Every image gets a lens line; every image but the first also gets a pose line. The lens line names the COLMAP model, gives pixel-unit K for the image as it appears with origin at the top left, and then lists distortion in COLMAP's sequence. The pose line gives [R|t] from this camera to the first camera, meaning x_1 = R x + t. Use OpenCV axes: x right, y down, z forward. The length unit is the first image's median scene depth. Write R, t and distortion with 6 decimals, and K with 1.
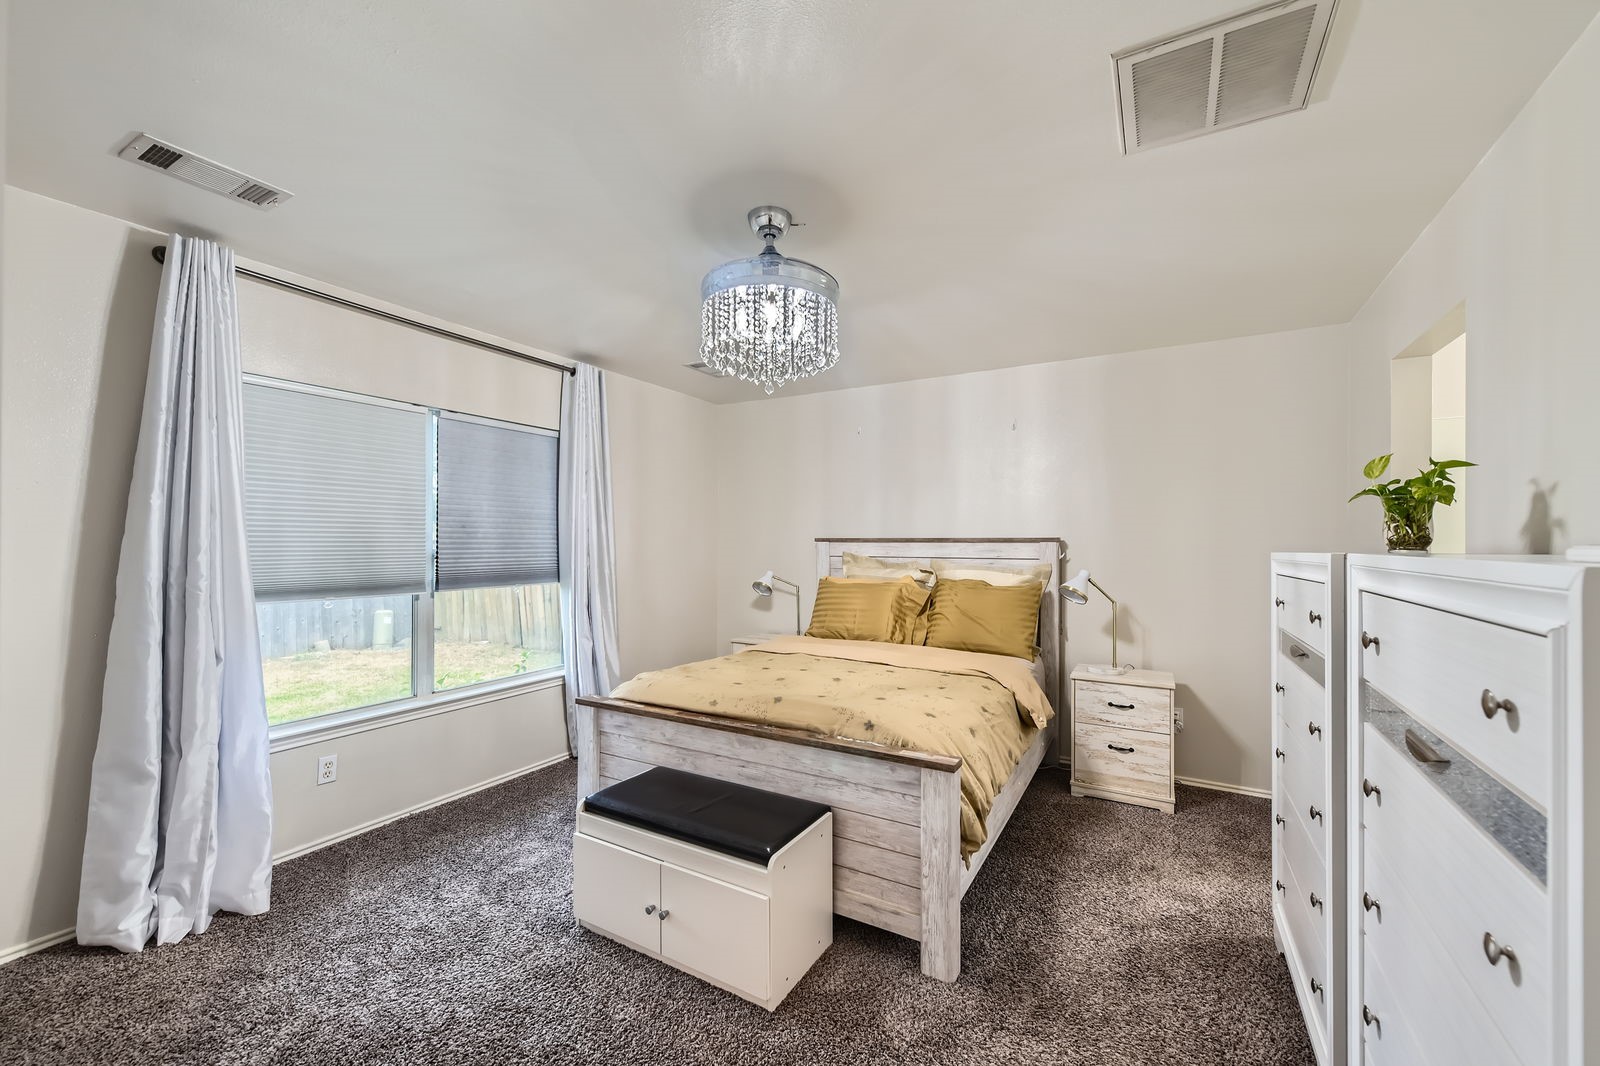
lens RADIAL K [[636.6, 0, 808.6], [0, 636.6, 541.8], [0, 0, 1]] dist [0.005996, -0.001475]
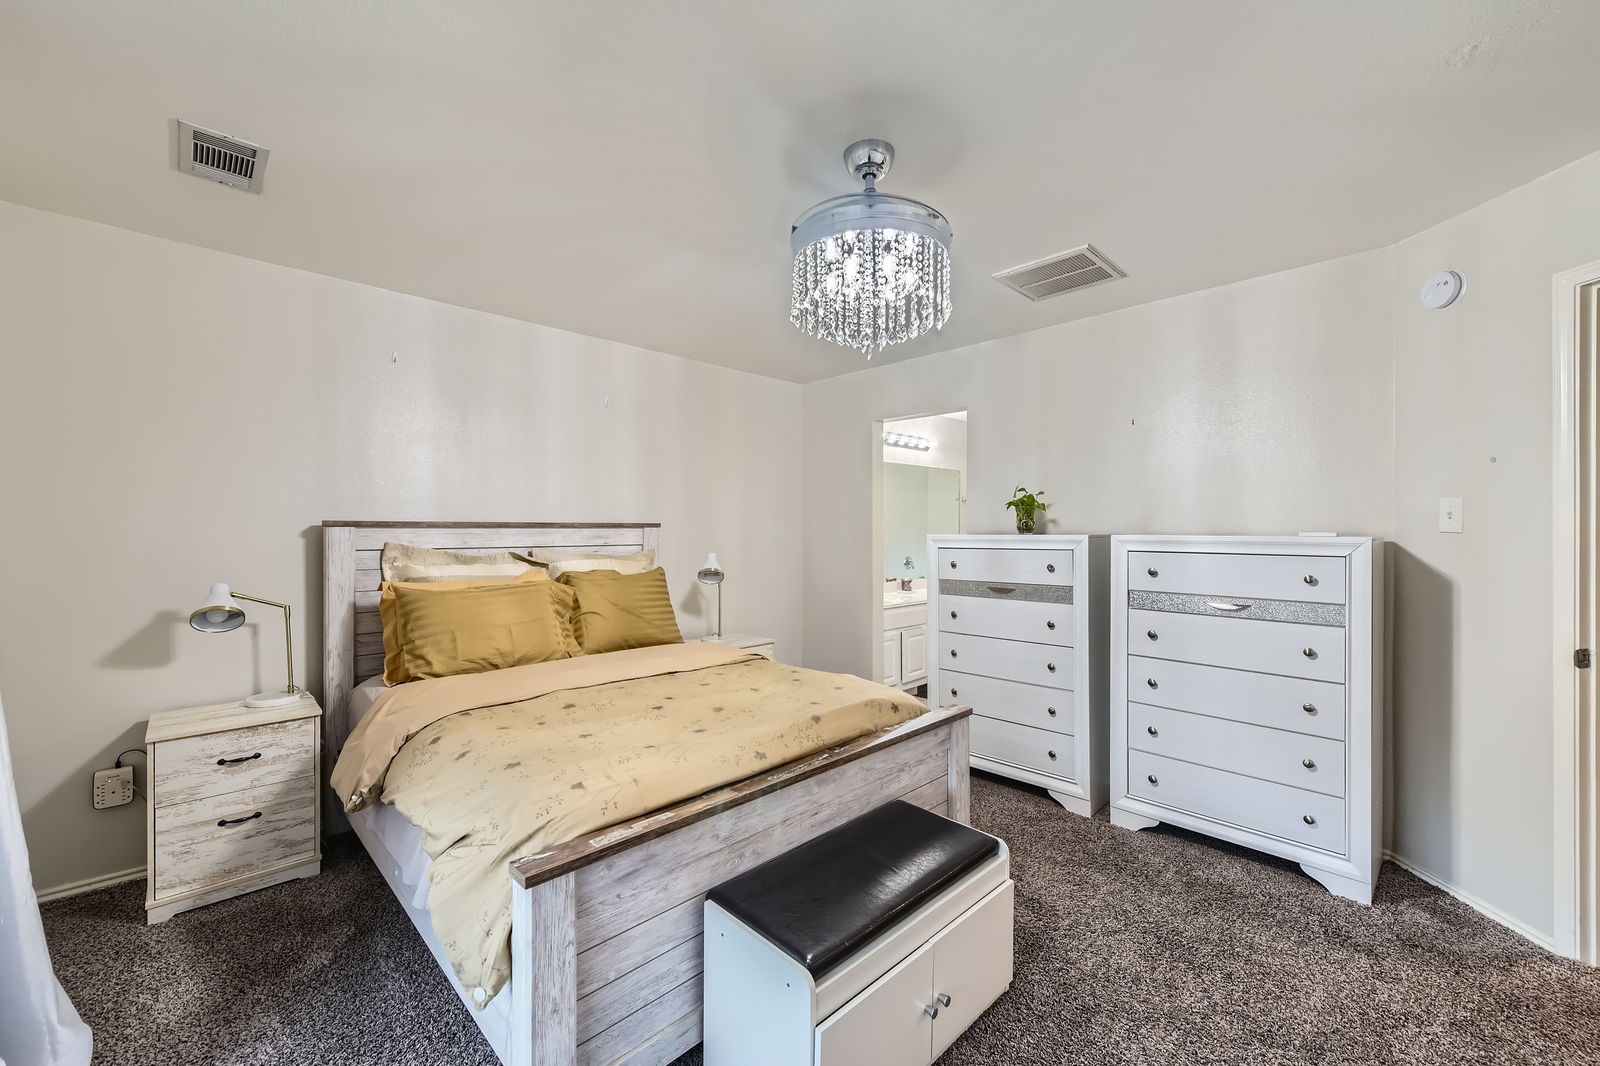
lens RADIAL K [[636.6, 0, 816.5], [0, 636.6, 535.3], [0, 0, 1]] dist [0.005996, -0.001475]
pose [[0.266961, -0.013688, 0.963610, -0.805564], [-0.000150, 0.999899, 0.014245, -0.002356], [-0.963707, -0.003947, 0.266932, 0.743816]]
